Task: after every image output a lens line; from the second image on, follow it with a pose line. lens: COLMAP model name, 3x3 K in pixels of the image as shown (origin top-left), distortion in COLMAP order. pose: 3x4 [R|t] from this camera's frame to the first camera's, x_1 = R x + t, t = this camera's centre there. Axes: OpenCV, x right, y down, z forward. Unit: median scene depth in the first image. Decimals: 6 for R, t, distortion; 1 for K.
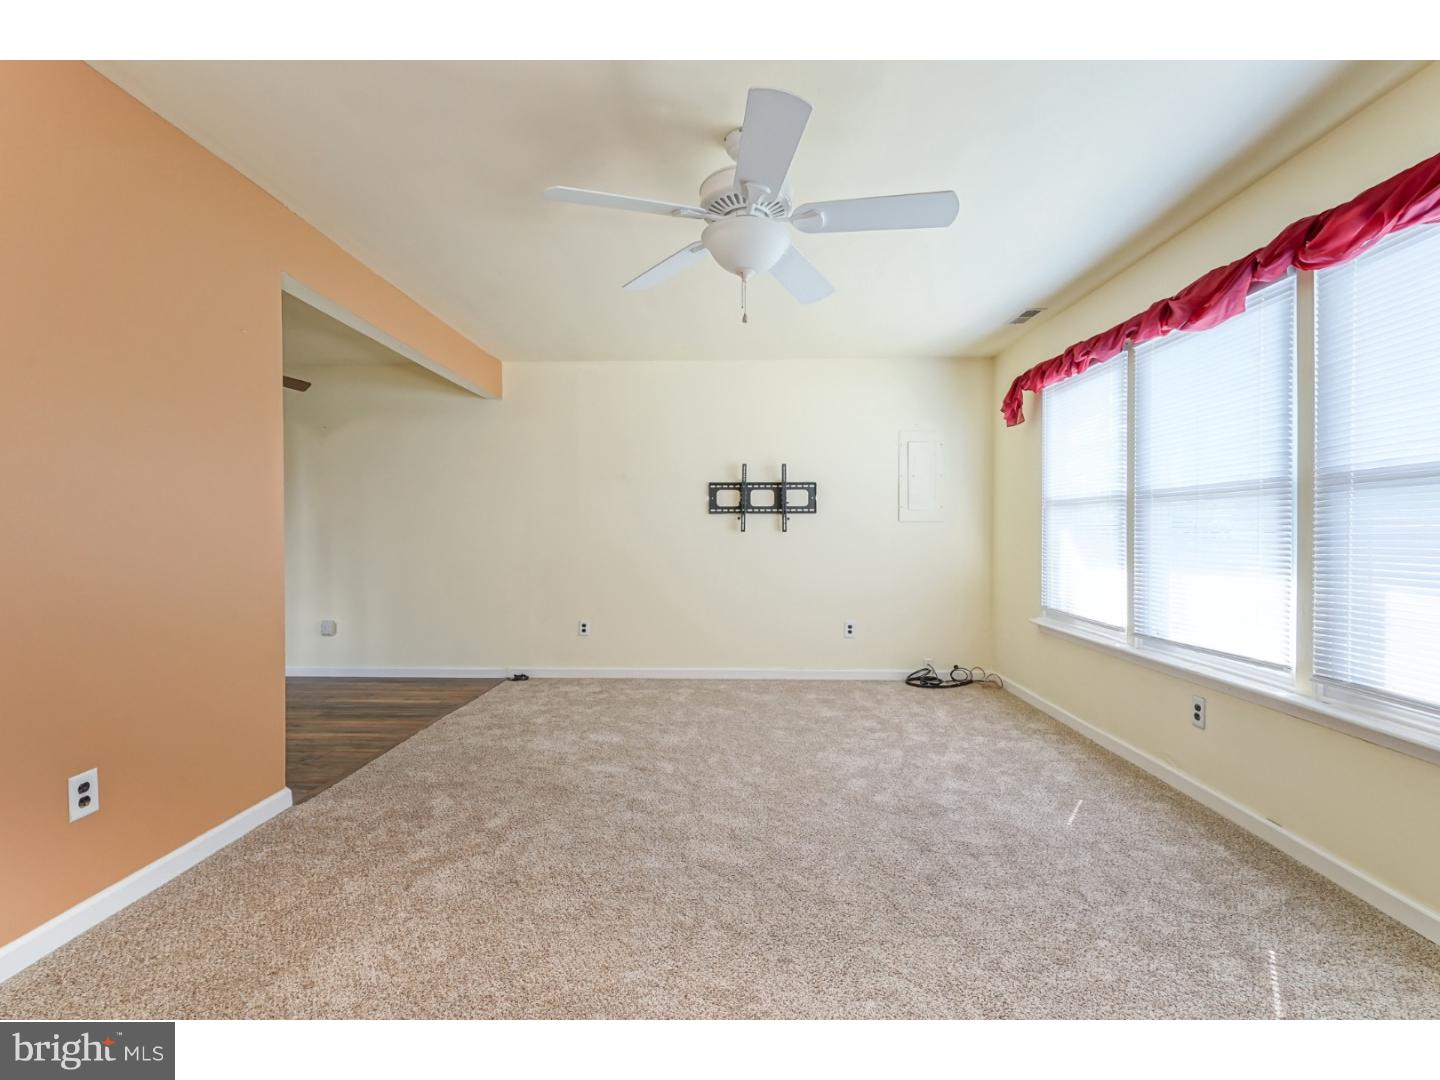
lens RADIAL K [[704.4, 0, 717.7], [0, 704.4, 537.6], [0, 0, 1]] dist [-0.000327, 0.001210]
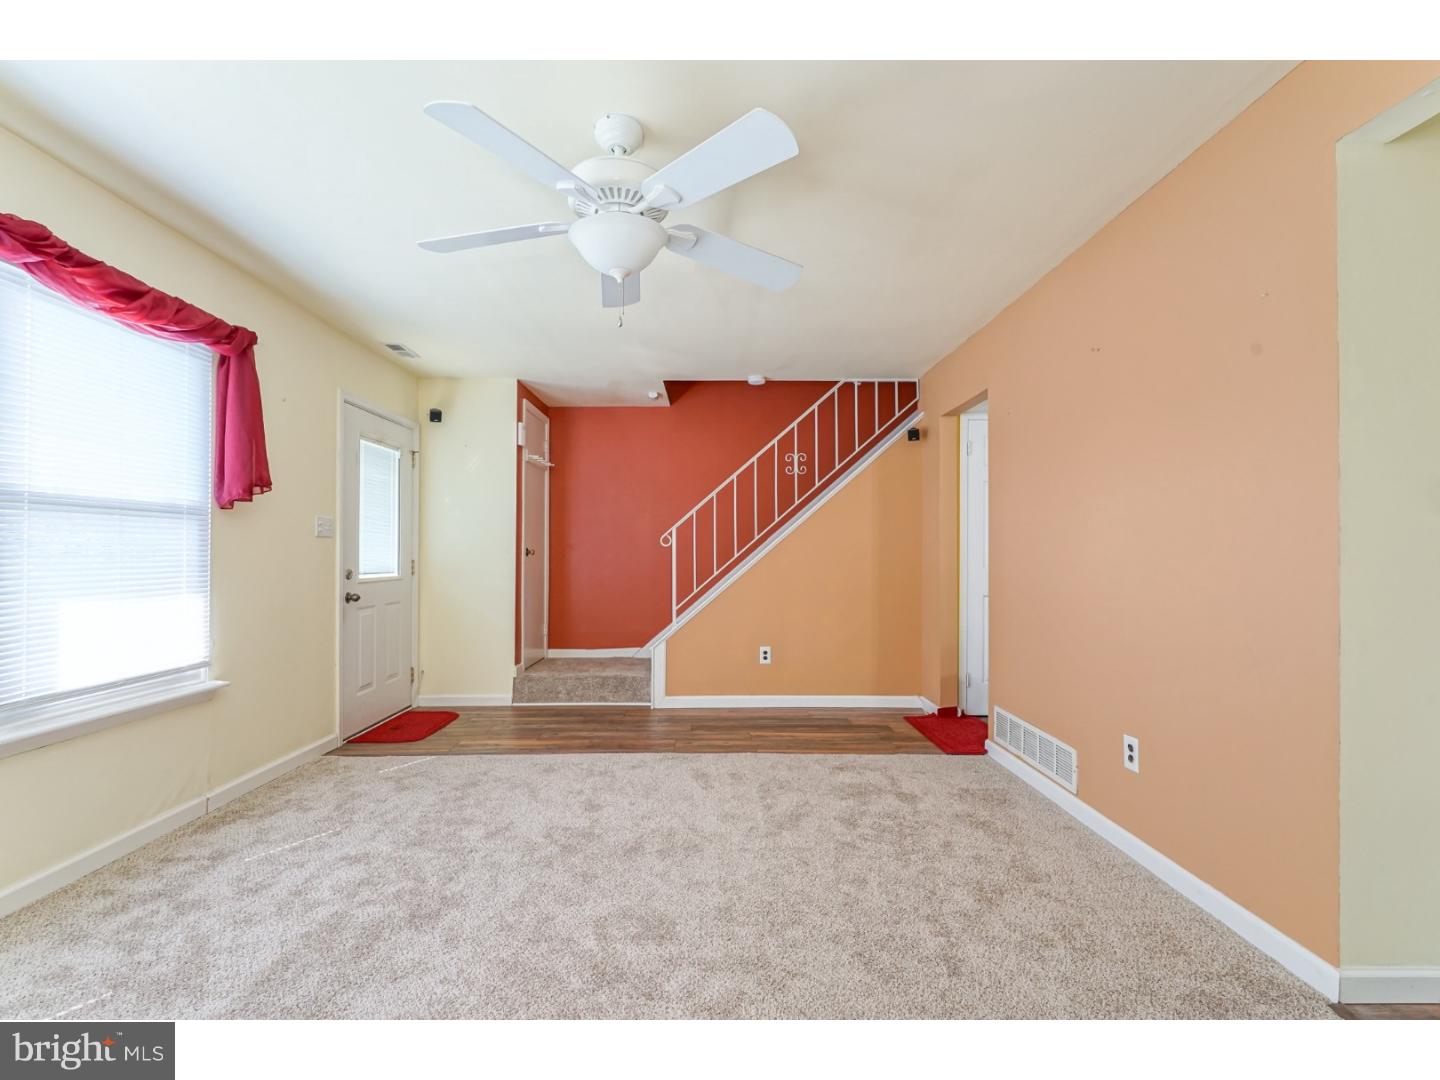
lens RADIAL K [[704.4, 0, 717.7], [0, 704.4, 537.6], [0, 0, 1]] dist [-0.000327, 0.001210]
pose [[-0.992356, -0.007276, -0.123197, 0.041787], [-0.005922, 0.999918, -0.011359, -0.022679], [0.123270, -0.010542, -0.992317, 2.191725]]
